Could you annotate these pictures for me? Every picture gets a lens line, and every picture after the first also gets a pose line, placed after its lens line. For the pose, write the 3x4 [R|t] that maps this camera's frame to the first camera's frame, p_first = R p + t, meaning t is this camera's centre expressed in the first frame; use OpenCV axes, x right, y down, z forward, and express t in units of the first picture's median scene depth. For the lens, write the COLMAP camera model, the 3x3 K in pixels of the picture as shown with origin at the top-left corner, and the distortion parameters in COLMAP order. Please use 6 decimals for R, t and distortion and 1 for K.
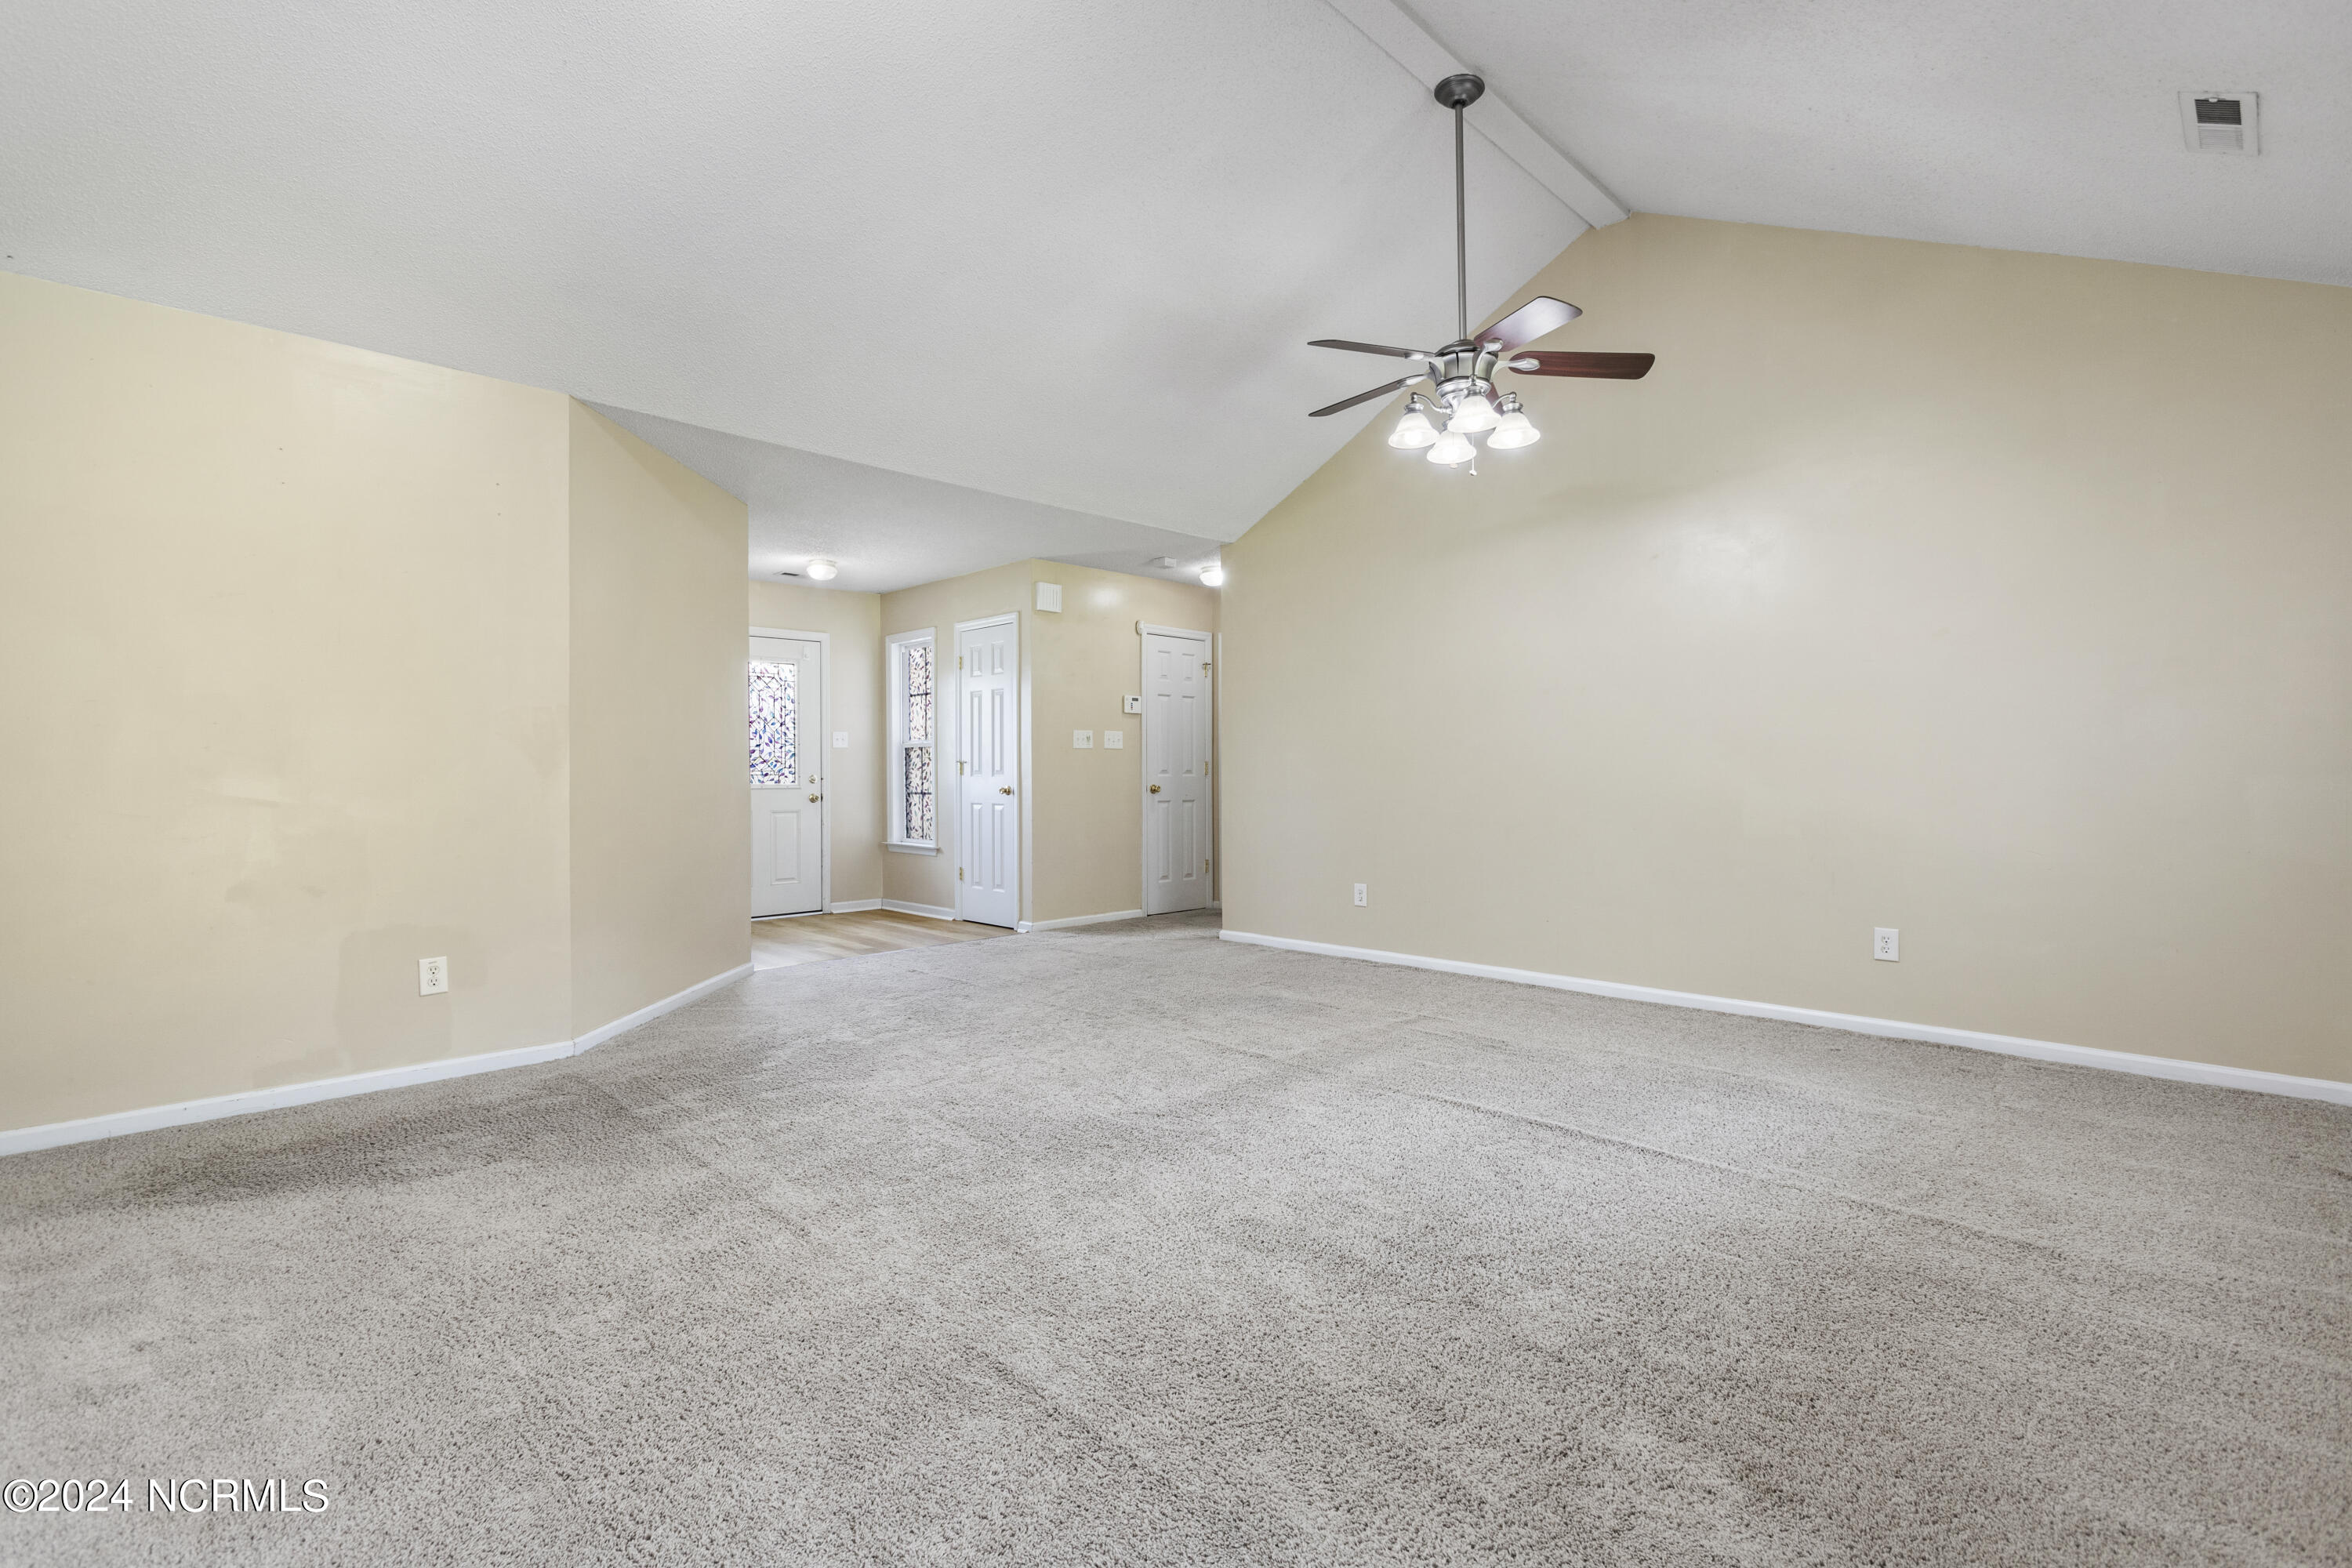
lens RADIAL K [[1045.0, 0, 1167.8], [0, 1045.0, 782.2], [0, 0, 1]] dist [0.004336, 0.000375]
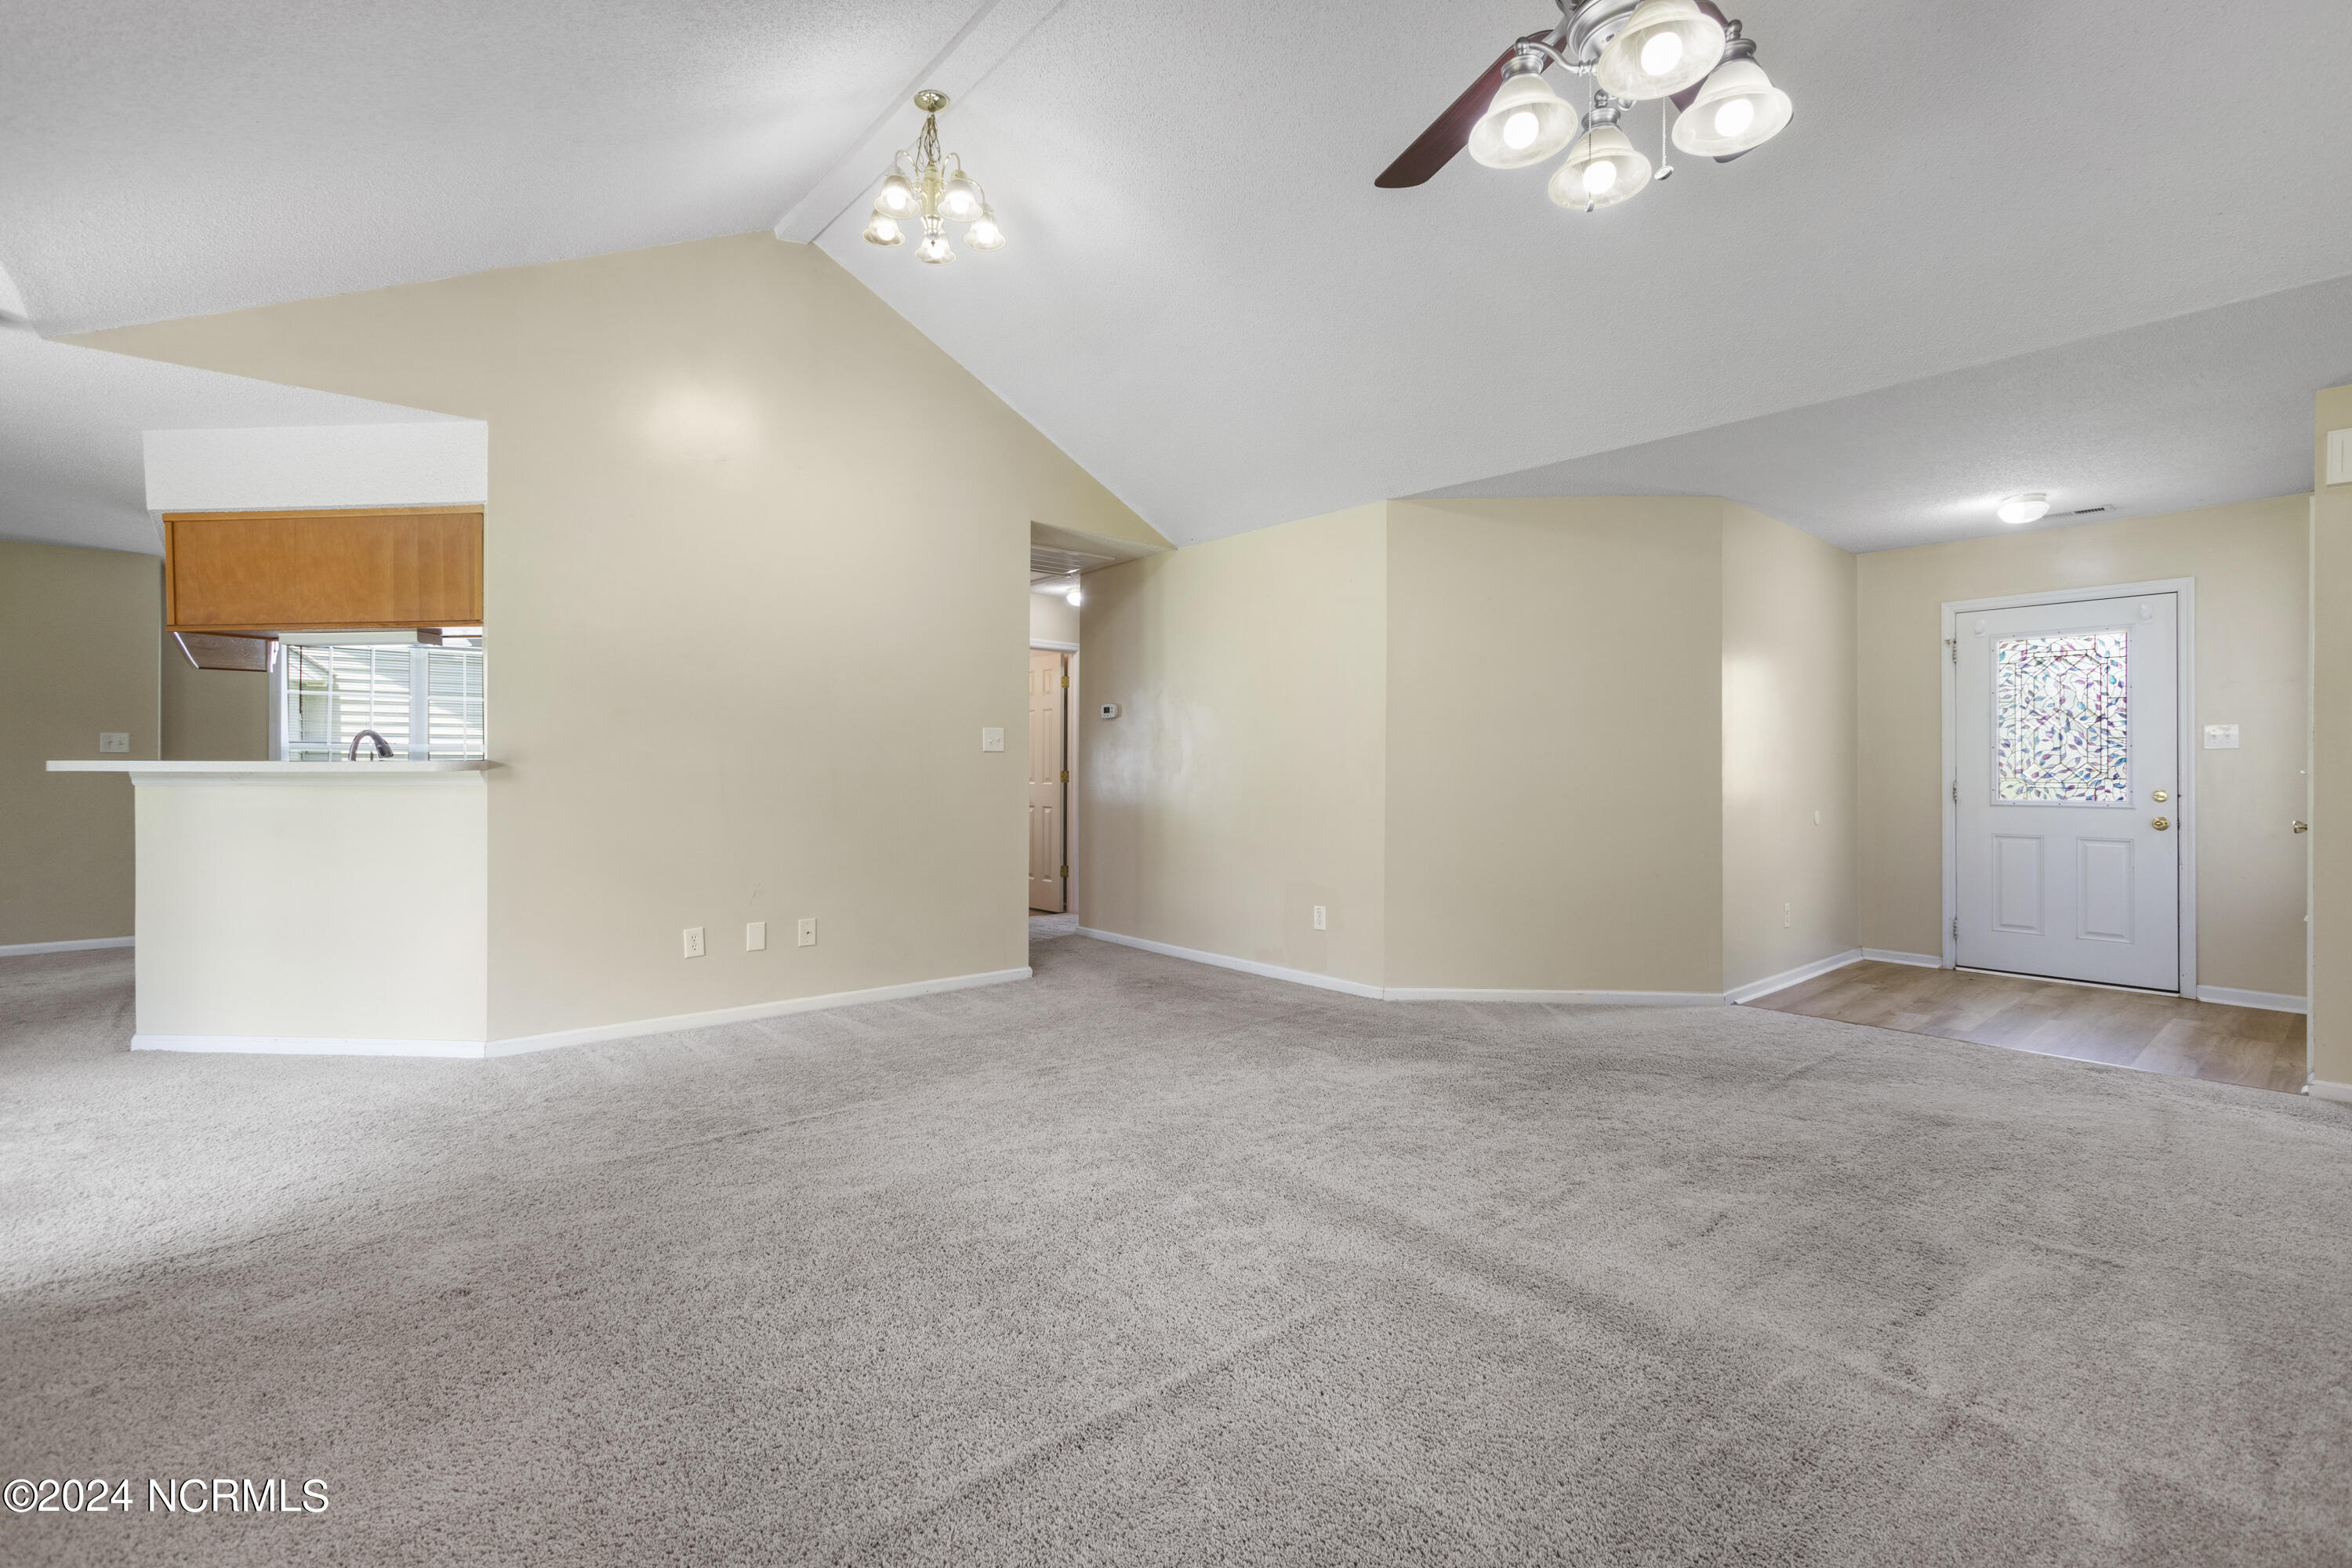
lens RADIAL K [[1045.0, 0, 1169.4], [0, 1045.0, 775.0], [0, 0, 1]] dist [0.004336, 0.000375]
pose [[-0.041486, 0.006526, -0.999118, 0.438697], [-0.011425, 0.999910, 0.007006, -0.016146], [0.999074, 0.011706, -0.041408, 0.451475]]
